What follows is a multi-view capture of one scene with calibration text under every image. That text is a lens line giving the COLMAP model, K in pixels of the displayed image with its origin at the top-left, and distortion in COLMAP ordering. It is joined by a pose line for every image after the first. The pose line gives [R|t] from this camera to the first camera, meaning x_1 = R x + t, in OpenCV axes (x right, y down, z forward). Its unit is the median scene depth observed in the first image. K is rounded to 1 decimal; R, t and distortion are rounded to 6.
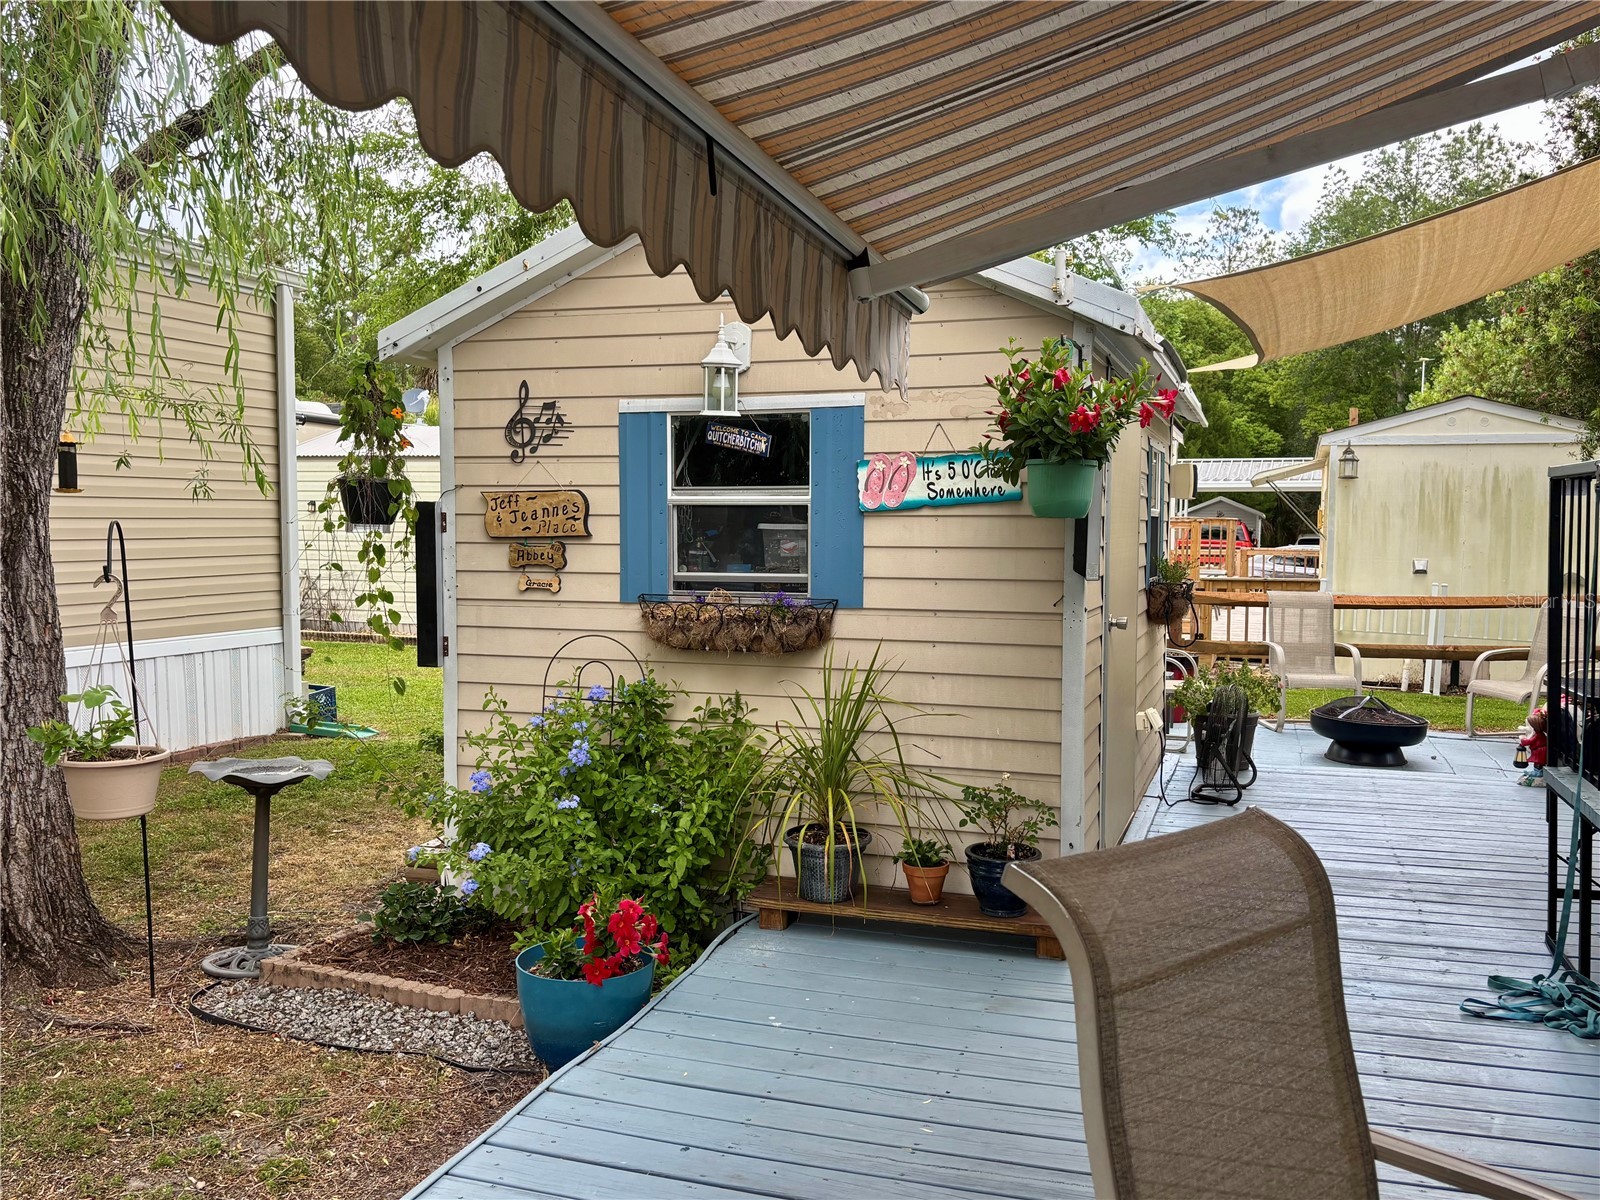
lens RADIAL K [[1354.6, 0, 802.6], [0, 1354.6, 615.2], [0, 0, 1]] dist [0.075854, -0.093157]
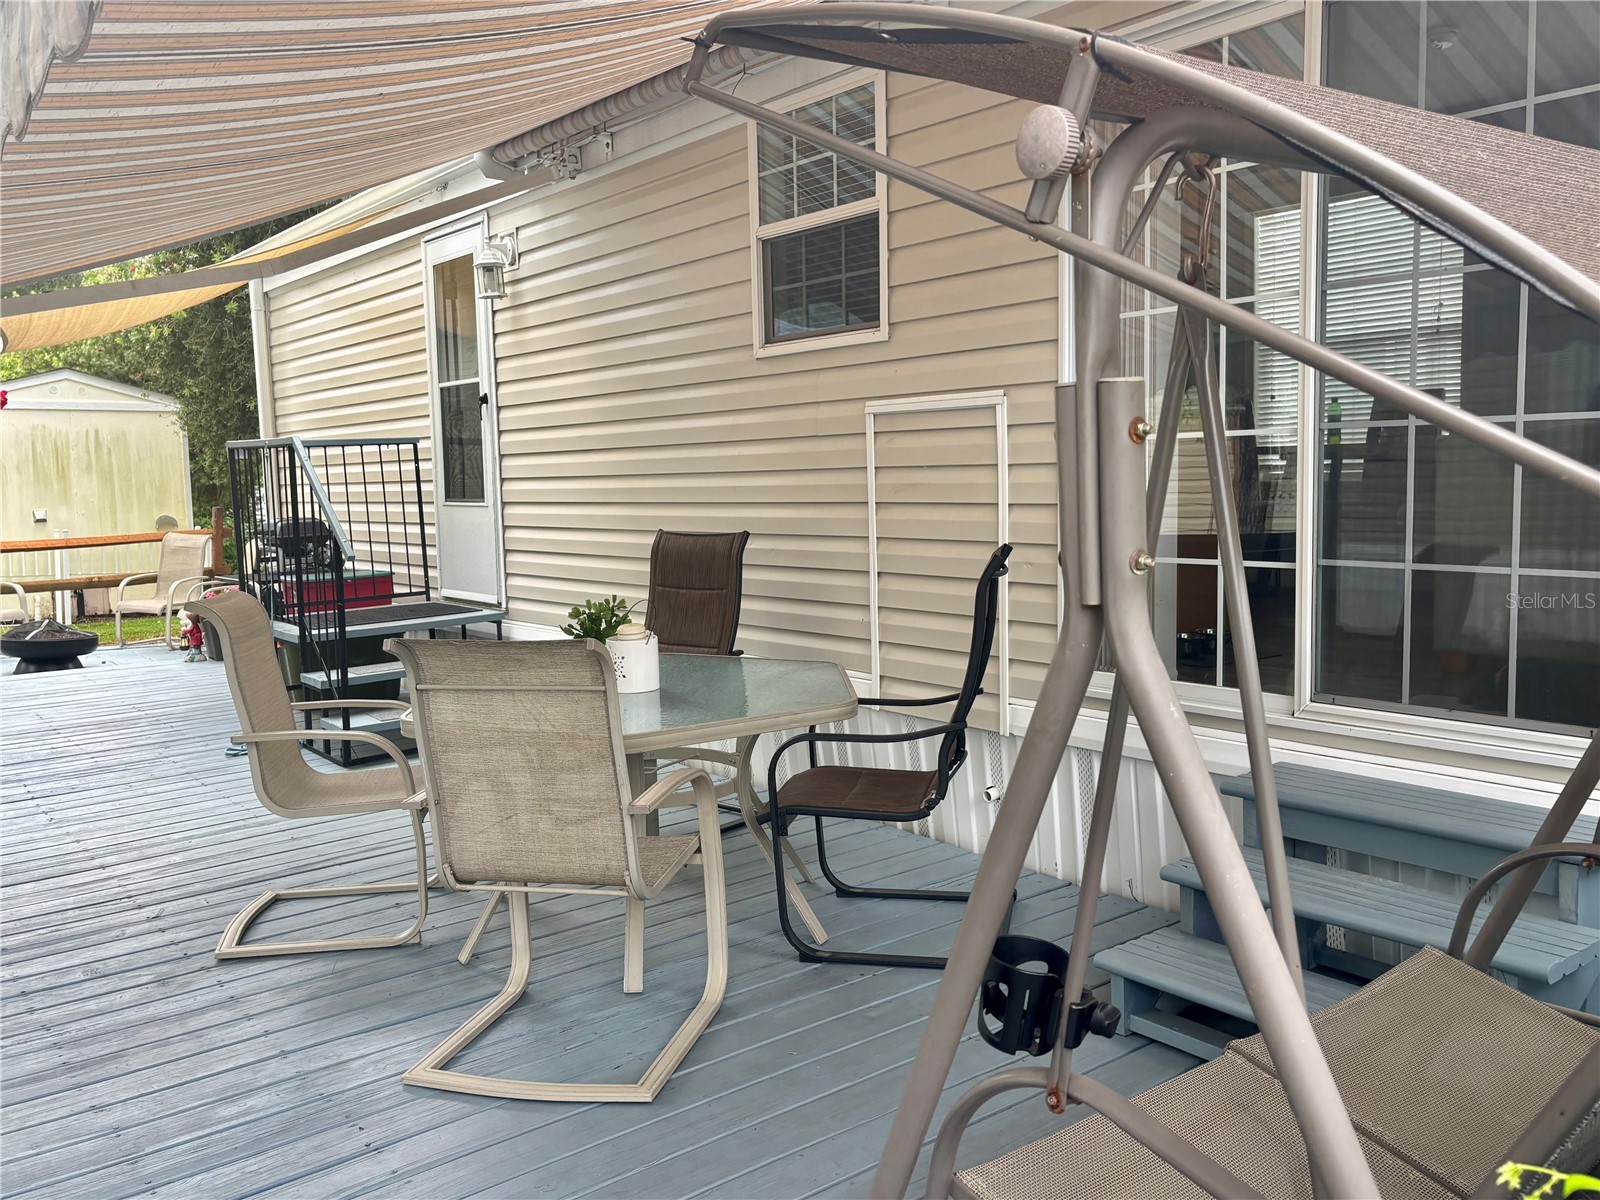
lens RADIAL K [[1354.6, 0, 800.4], [0, 1354.6, 600.3], [0, 0, 1]] dist [0.075854, -0.093157]
pose [[0.555386, -0.097829, 0.825818, -0.194345], [0.078138, 0.994802, 0.065297, 0.011792], [-0.827914, 0.028263, 0.560143, -0.214919]]
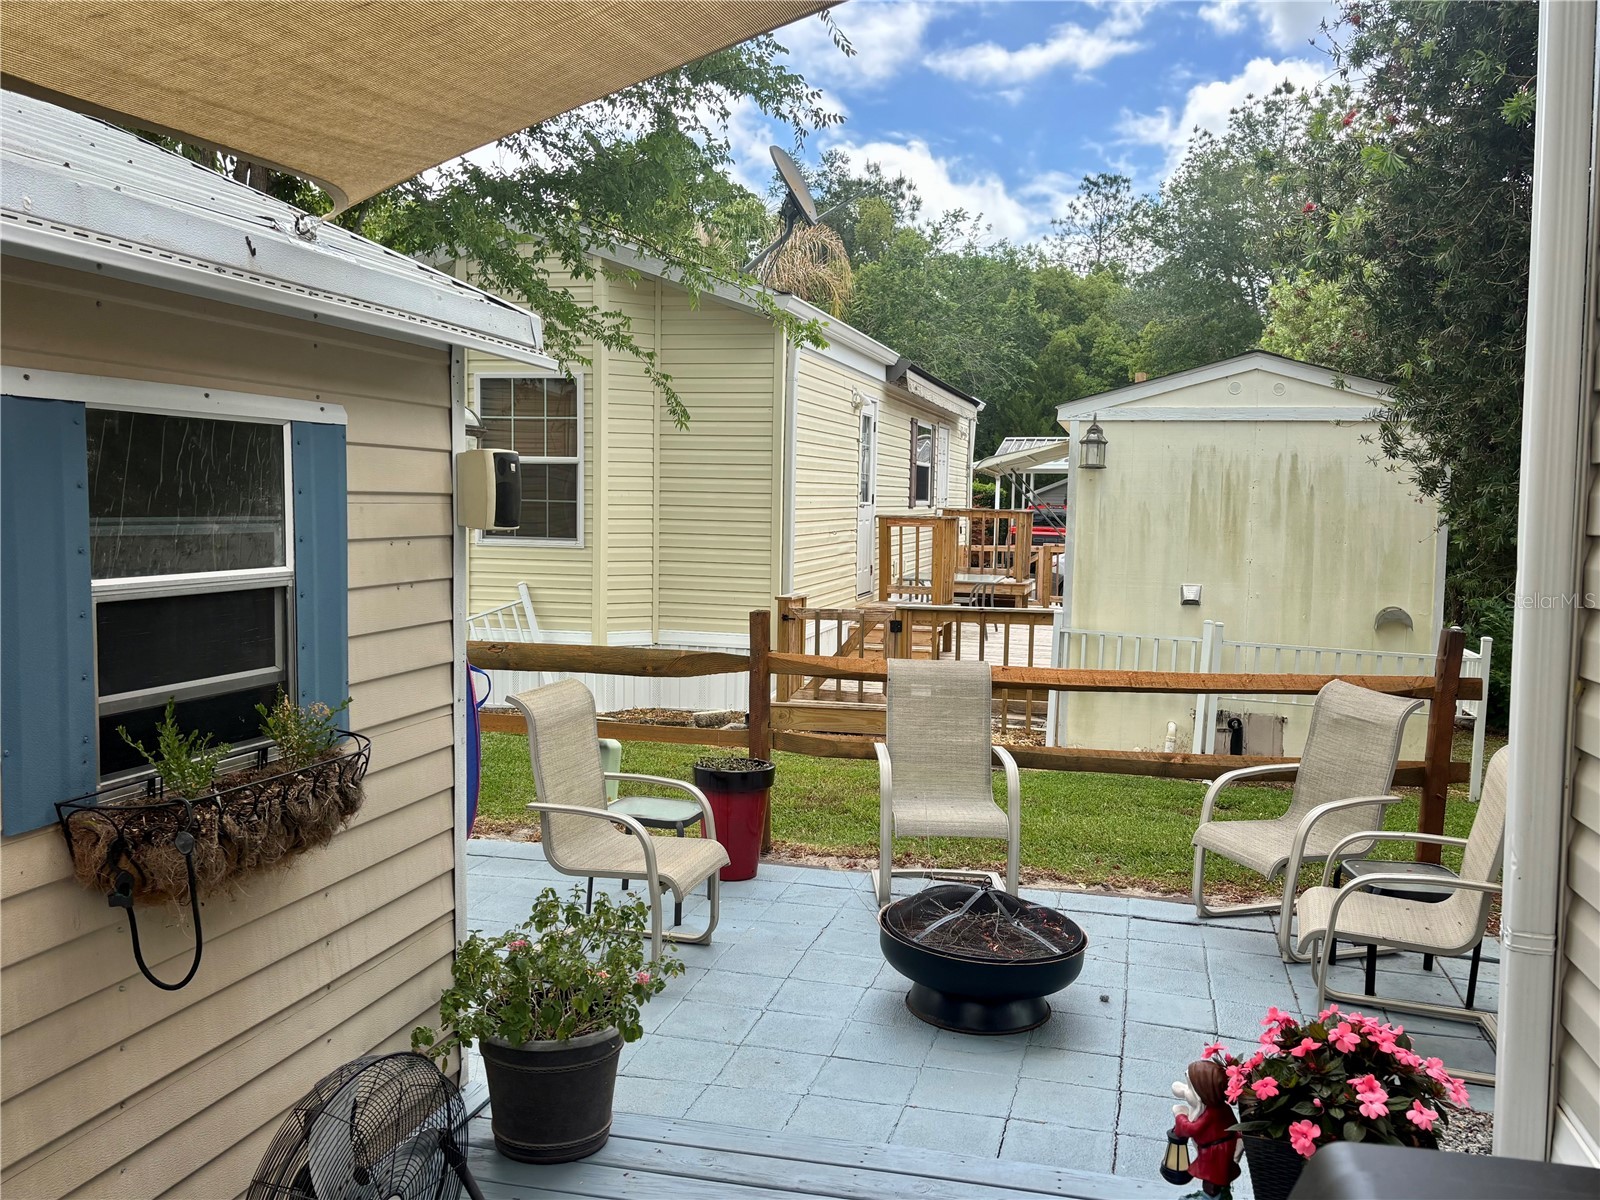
lens RADIAL K [[1354.6, 0, 815.0], [0, 1354.6, 588.7], [0, 0, 1]] dist [0.075854, -0.093157]
pose [[0.996986, 0.004490, 0.077448, 0.259816], [-0.004559, 0.999989, 0.000706, -0.048627], [-0.077444, -0.001057, 0.996996, 0.403898]]
